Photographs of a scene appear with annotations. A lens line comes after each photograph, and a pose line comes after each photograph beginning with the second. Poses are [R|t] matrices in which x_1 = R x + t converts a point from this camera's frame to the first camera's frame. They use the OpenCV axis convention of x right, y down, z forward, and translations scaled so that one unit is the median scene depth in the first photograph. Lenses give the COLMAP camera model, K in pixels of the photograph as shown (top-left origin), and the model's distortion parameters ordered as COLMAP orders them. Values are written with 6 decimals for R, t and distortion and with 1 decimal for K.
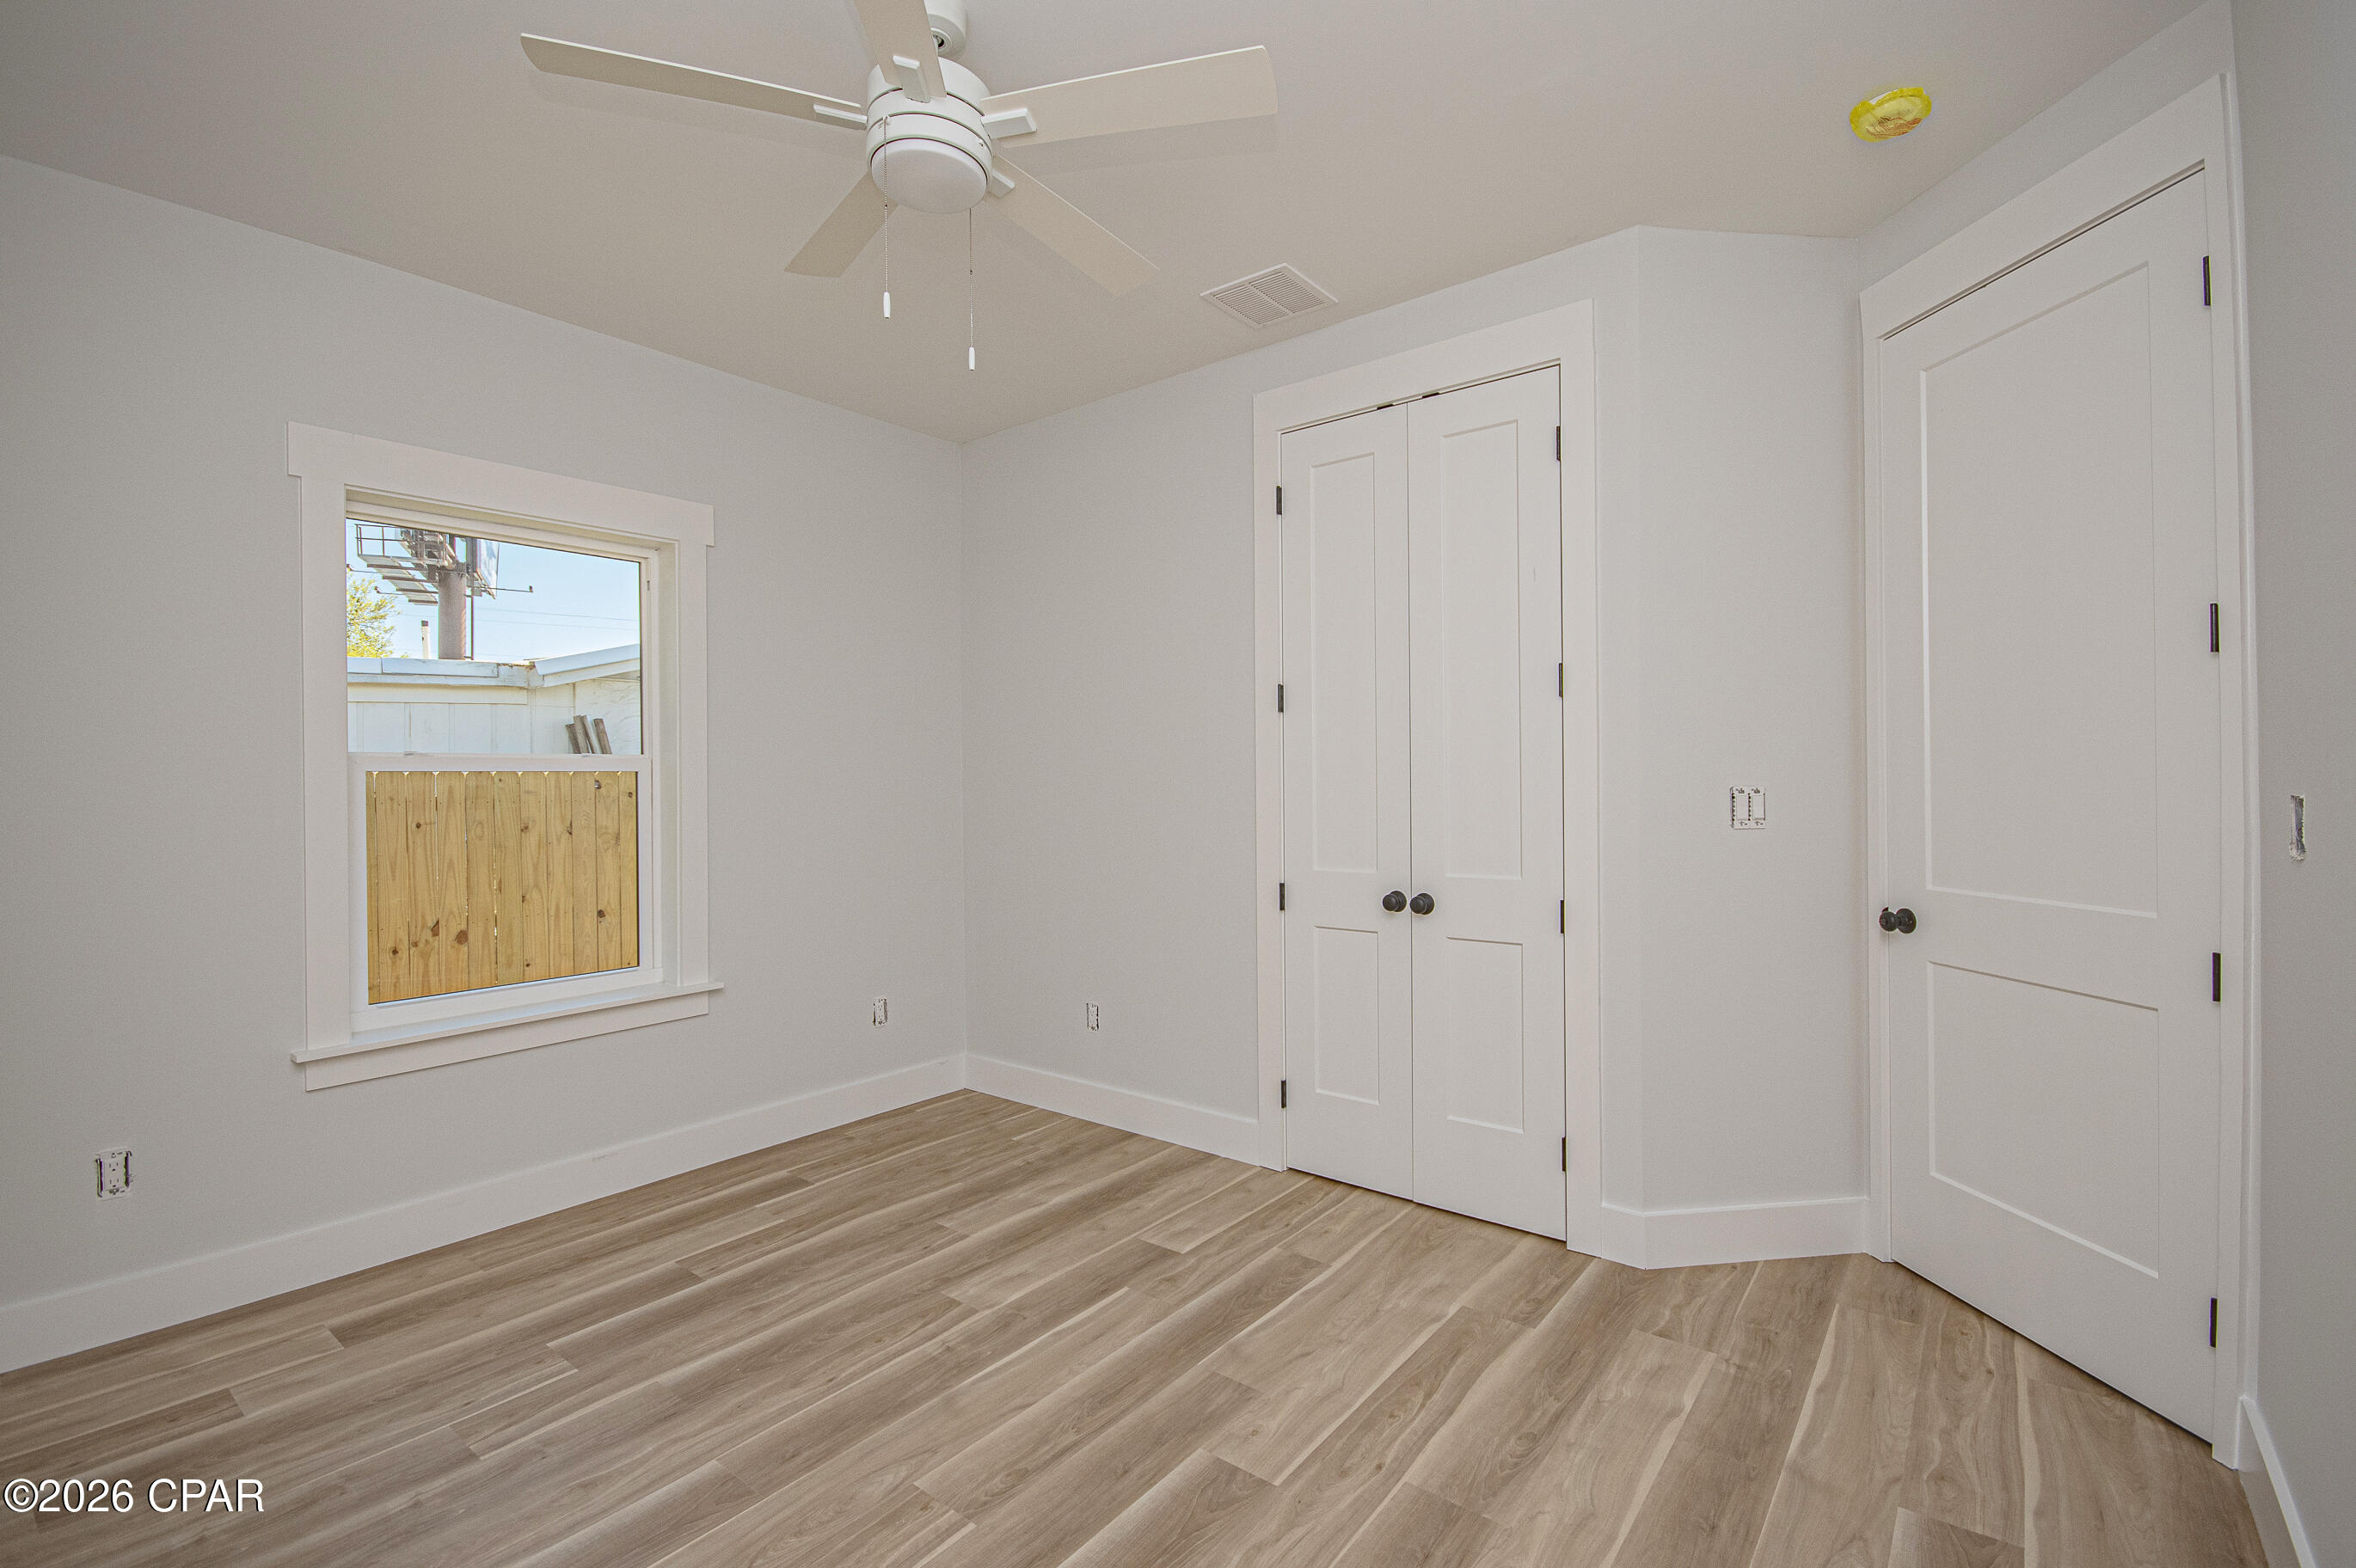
lens RADIAL K [[1037.2, 0, 1187.7], [0, 1037.2, 779.6], [0, 0, 1]] dist [0.006877, -0.009283]
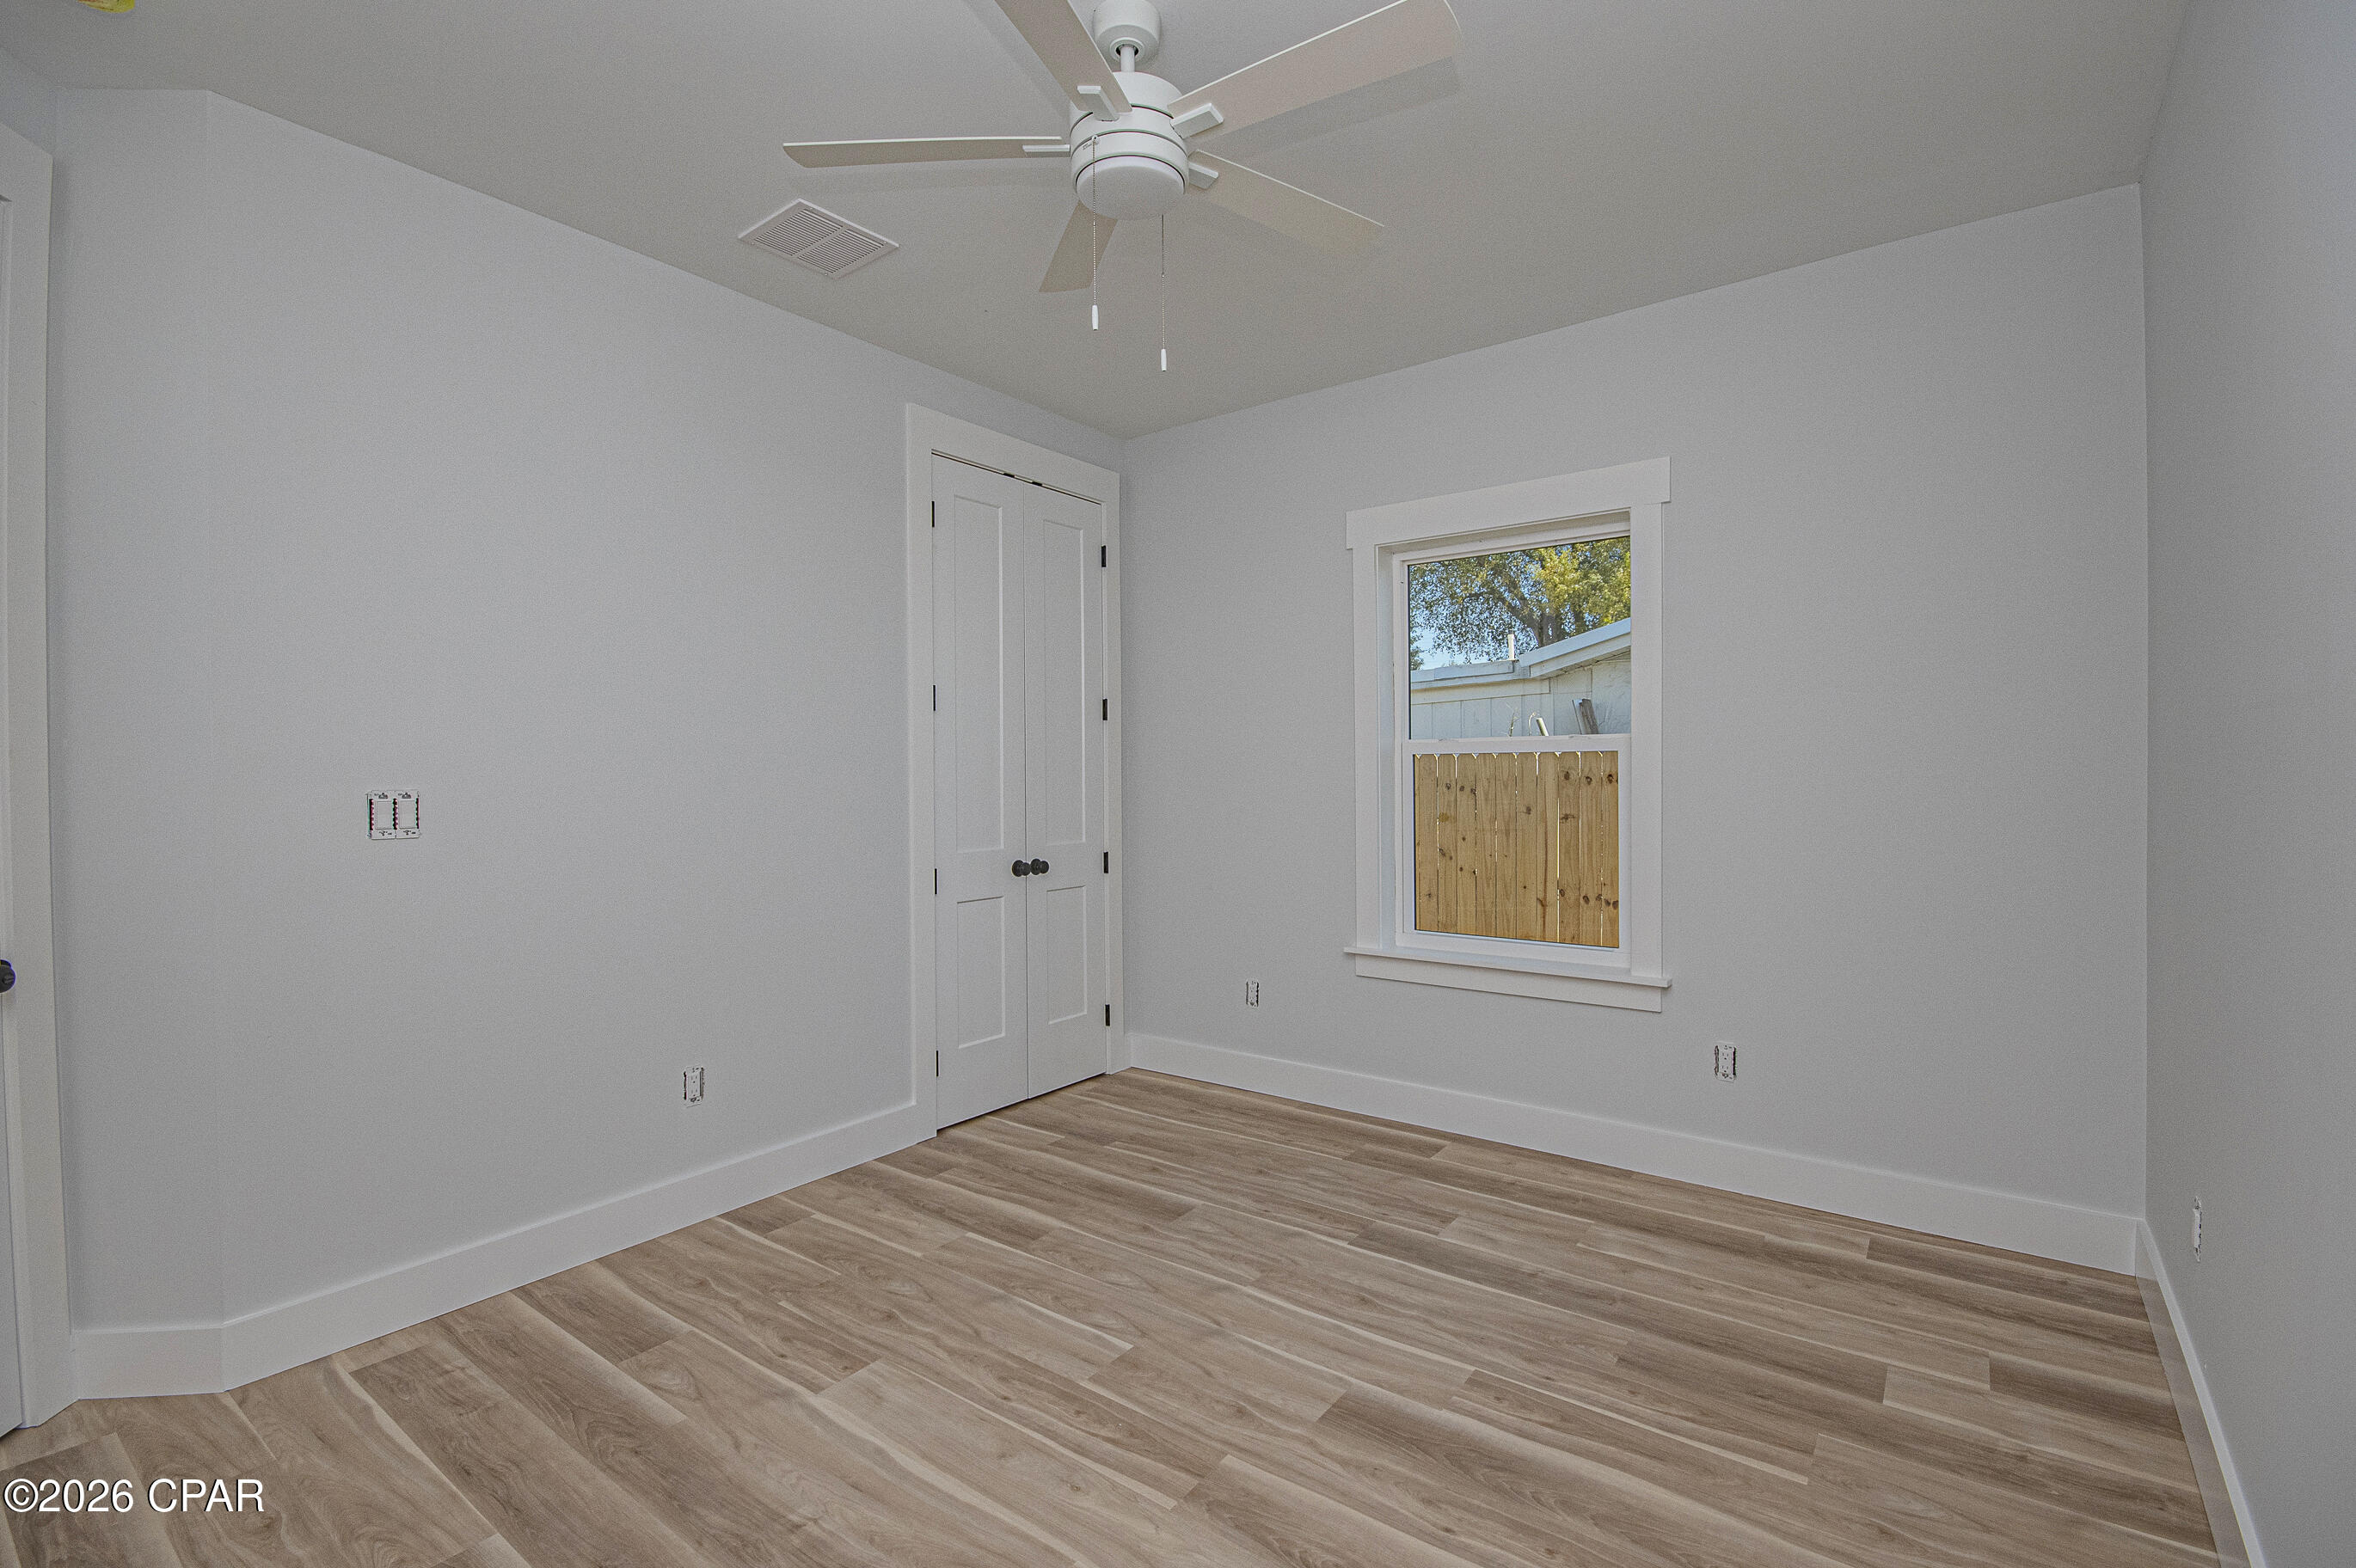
lens RADIAL K [[1037.2, 0, 1186.8], [0, 1037.2, 784.5], [0, 0, 1]] dist [0.006877, -0.009283]
pose [[-0.028950, 0.000514, 0.999581, -1.256522], [0.006716, 0.999977, -0.000319, 0.017800], [-0.999558, 0.006703, -0.028953, 0.970315]]
